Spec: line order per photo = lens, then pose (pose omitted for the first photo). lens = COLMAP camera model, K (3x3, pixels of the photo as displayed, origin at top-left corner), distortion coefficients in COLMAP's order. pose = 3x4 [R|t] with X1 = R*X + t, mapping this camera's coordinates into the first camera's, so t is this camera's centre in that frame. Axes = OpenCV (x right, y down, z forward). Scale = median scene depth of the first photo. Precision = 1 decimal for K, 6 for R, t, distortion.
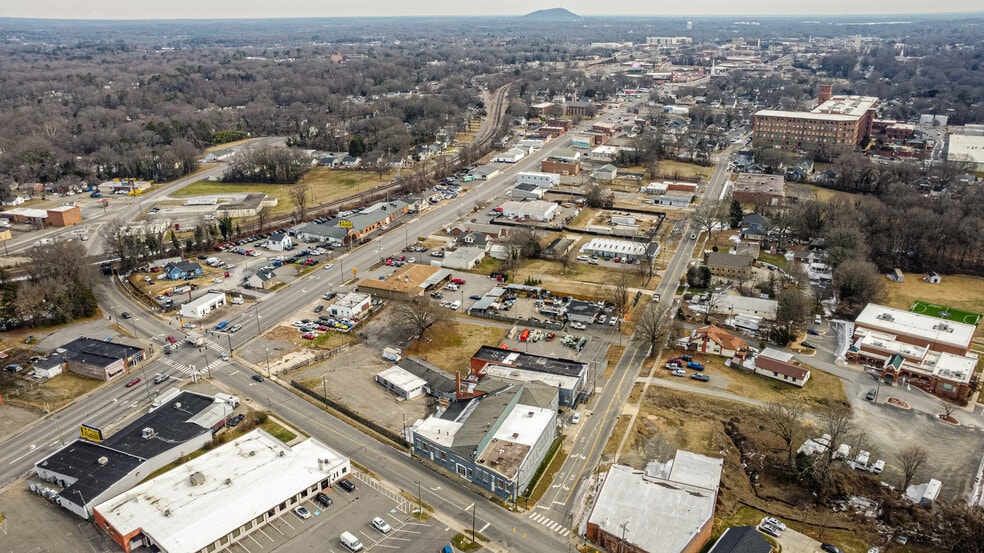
lens RADIAL K [[729.0, 0, 494.2], [0, 729.0, 276.3], [0, 0, 1]] dist [-0.143906, 0.213416]
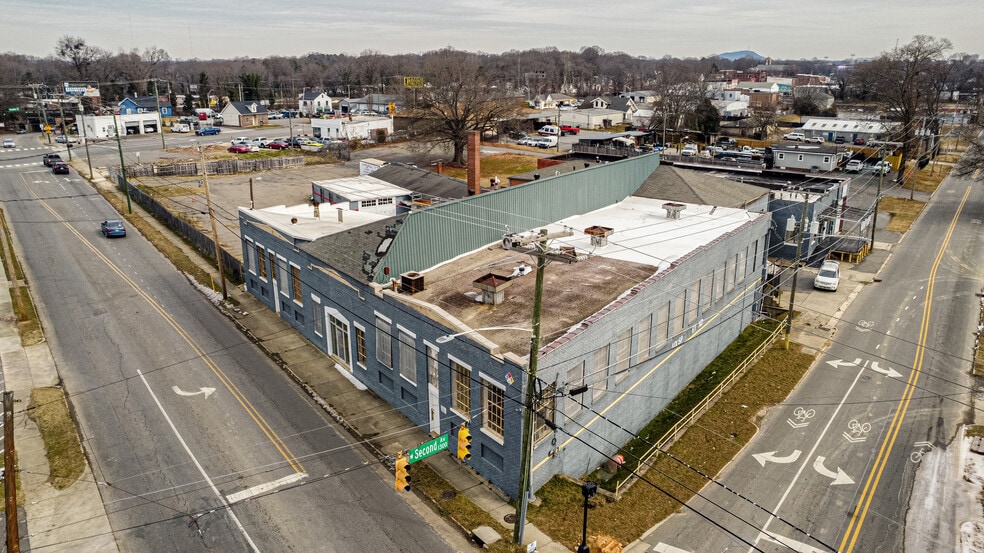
lens RADIAL K [[729.0, 0, 494.6], [0, 729.0, 268.8], [0, 0, 1]] dist [-0.143906, 0.213416]
pose [[0.971350, 0.072245, -0.226405, 0.035555], [-0.088061, 0.994274, -0.060541, 0.173119], [0.220735, 0.078744, 0.972150, 0.531928]]
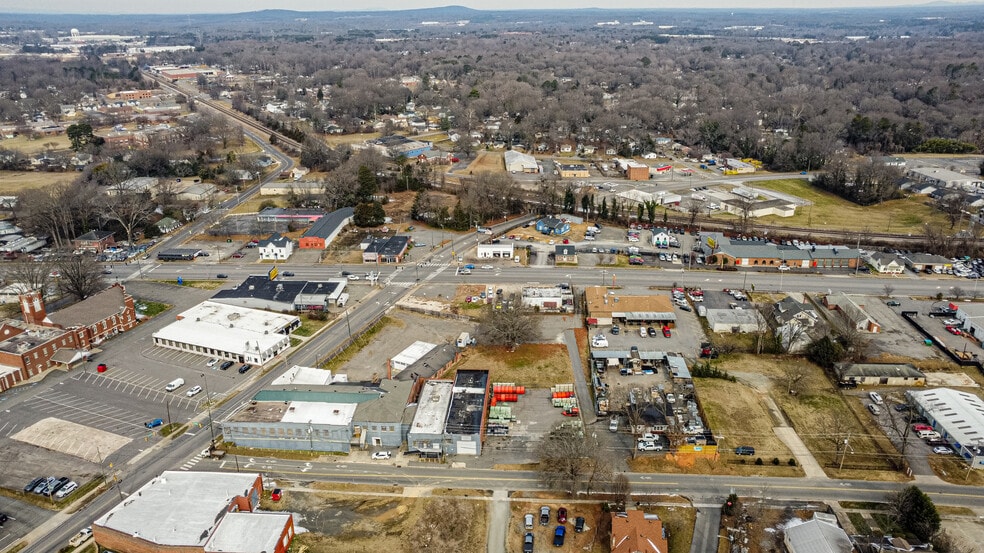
lens RADIAL K [[729.0, 0, 496.1], [0, 729.0, 284.6], [0, 0, 1]] dist [-0.143906, 0.213416]
pose [[0.318947, 0.348435, -0.881400, 0.686144], [-0.323075, 0.914242, 0.244509, -0.208663], [0.891008, 0.206773, 0.404165, 0.560557]]
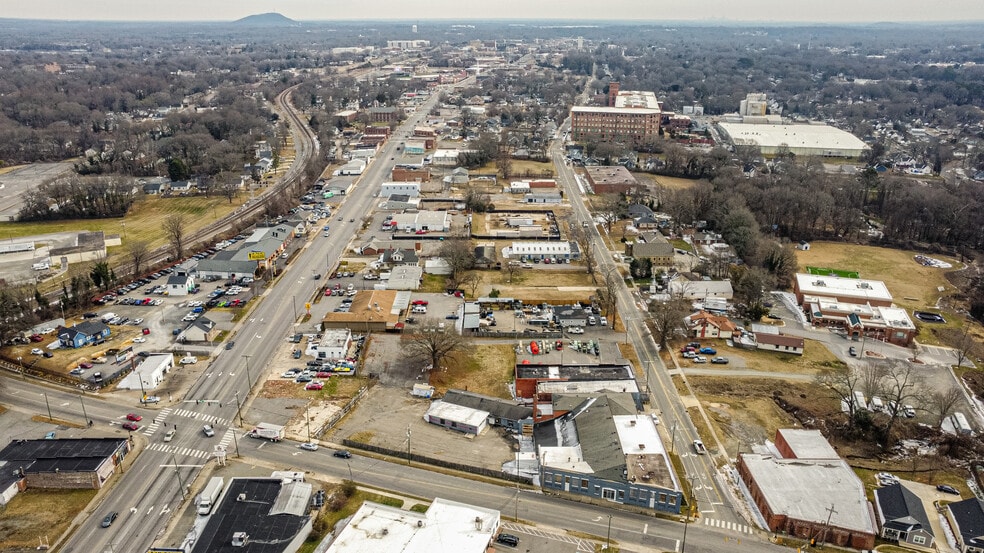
lens RADIAL K [[729.0, 0, 494.3], [0, 729.0, 279.0], [0, 0, 1]] dist [-0.143906, 0.213416]
pose [[0.929853, -0.120432, 0.347663, -0.326747], [0.121149, 0.992438, 0.019761, -0.034822], [-0.347414, 0.023744, 0.937411, 0.103686]]
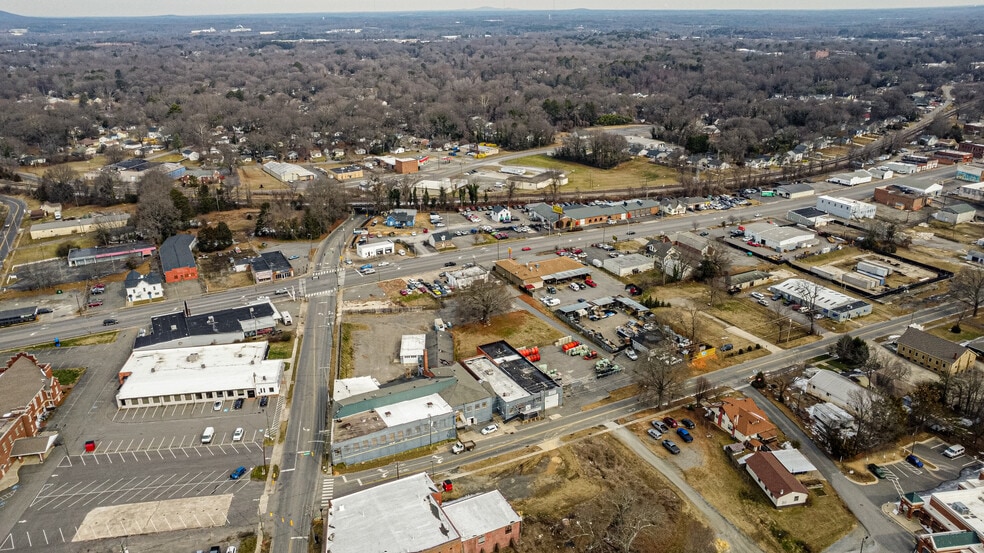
lens RADIAL K [[729.0, 0, 496.4], [0, 729.0, 283.6], [0, 0, 1]] dist [-0.143906, 0.213416]
pose [[0.761196, 0.233741, -0.604935, 0.512421], [-0.220962, 0.970453, 0.096935, -0.068497], [0.609718, 0.059881, 0.790353, 0.180804]]
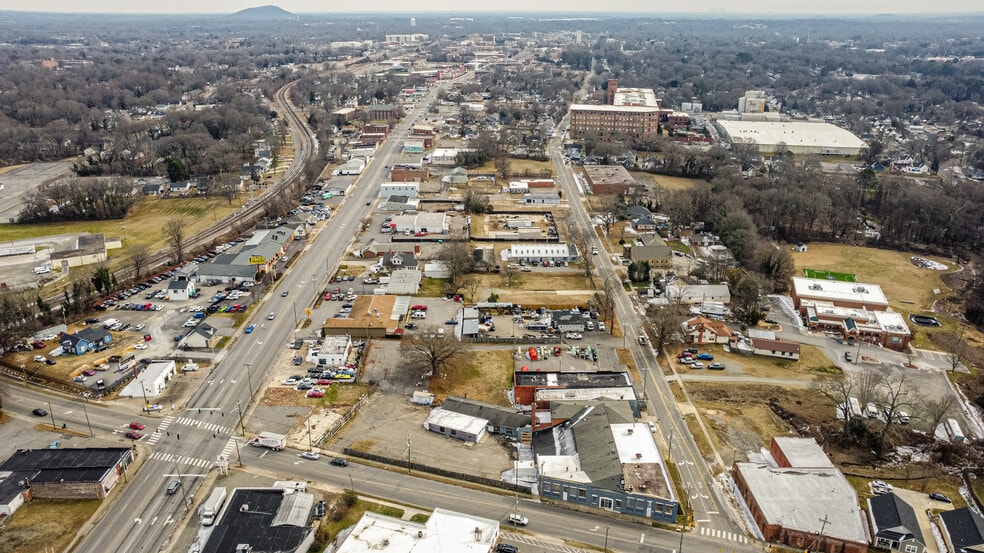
lens RADIAL K [[729.0, 0, 494.2], [0, 729.0, 278.9], [0, 0, 1]] dist [-0.143906, 0.213416]
pose [[0.929187, -0.125117, 0.347790, -0.326994], [0.122537, 0.992025, 0.029499, -0.052824], [-0.348707, 0.015207, 0.937108, 0.096312]]
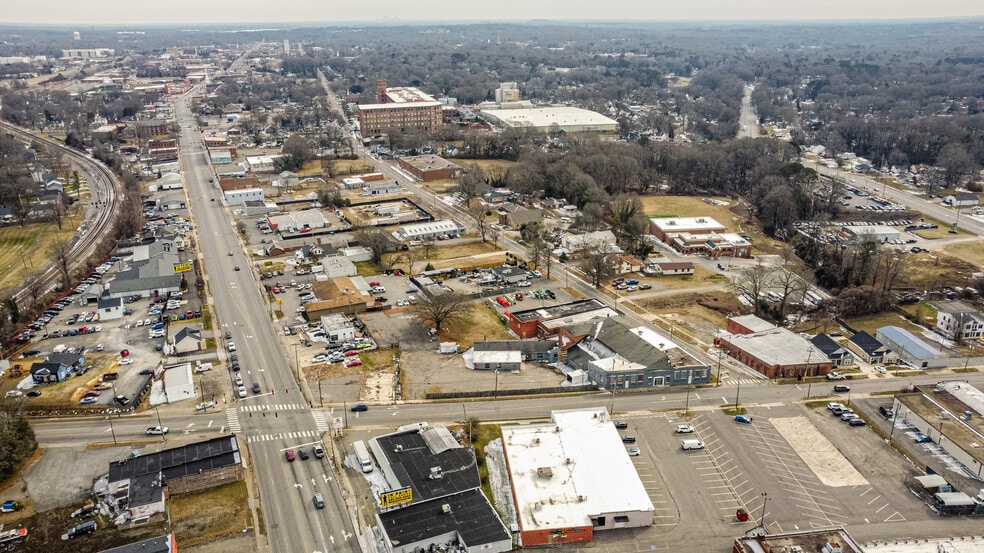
lens RADIAL K [[729.0, 0, 494.8], [0, 729.0, 278.6], [0, 0, 1]] dist [-0.143906, 0.213416]
pose [[0.695792, -0.247058, 0.674415, -0.699775], [0.252340, 0.963206, 0.092512, -0.059278], [-0.672457, 0.105813, 0.732534, 0.176643]]
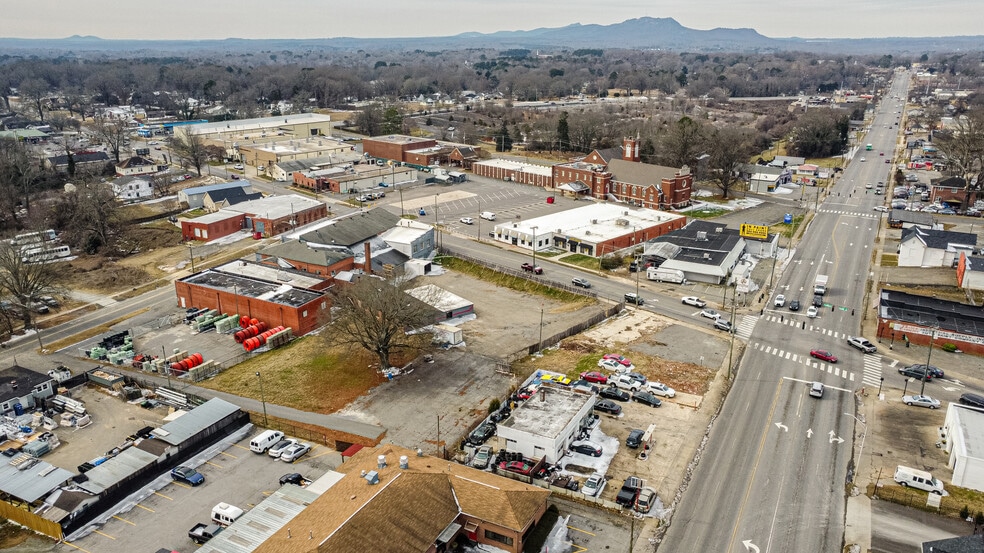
lens RADIAL K [[729.0, 0, 493.0], [0, 729.0, 279.5], [0, 0, 1]] dist [-0.143906, 0.213416]
pose [[-0.994267, -0.029059, 0.102904, -0.213477], [0.042301, 0.776966, 0.628120, -0.261432], [-0.098205, 0.628872, -0.771282, 1.293782]]
